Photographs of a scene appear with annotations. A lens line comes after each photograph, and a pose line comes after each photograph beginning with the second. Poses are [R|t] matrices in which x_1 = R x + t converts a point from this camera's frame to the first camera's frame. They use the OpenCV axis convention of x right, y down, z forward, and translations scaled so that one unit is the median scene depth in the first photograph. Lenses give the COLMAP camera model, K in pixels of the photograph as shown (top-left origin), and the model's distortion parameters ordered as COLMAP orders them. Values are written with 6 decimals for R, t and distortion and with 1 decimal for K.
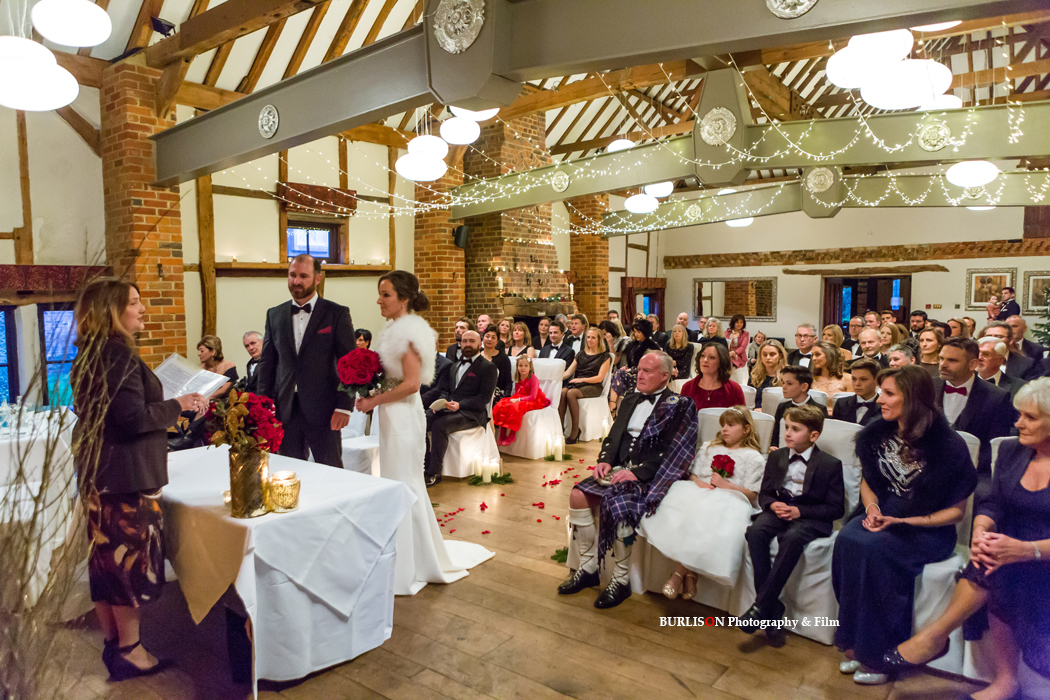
lens RADIAL K [[690.2, 0, 524.8], [0, 690.2, 350.0], [0, 0, 1]] dist [-0.001019, 0.001507]
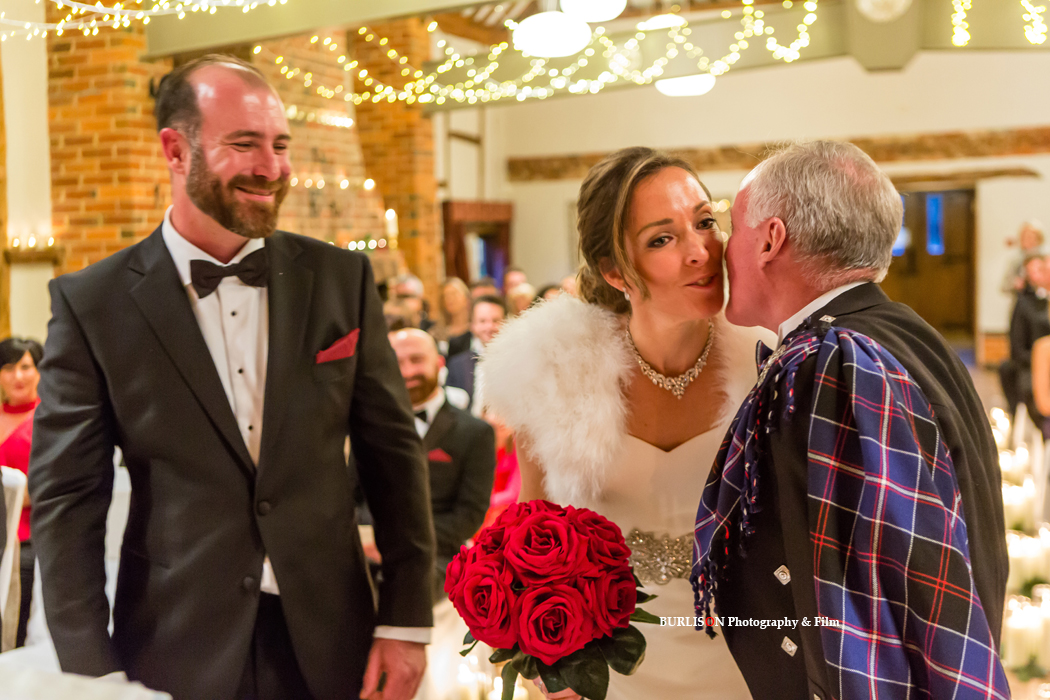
lens RADIAL K [[1330.7, 0, 527.5], [0, 1330.7, 351.4], [0, 0, 1]] dist [0.042938, 0.000000]
pose [[0.953934, -0.047748, 0.296192, -0.130852], [0.047553, 0.998838, 0.007869, -0.009090], [-0.296223, 0.006578, 0.955096, 0.168839]]
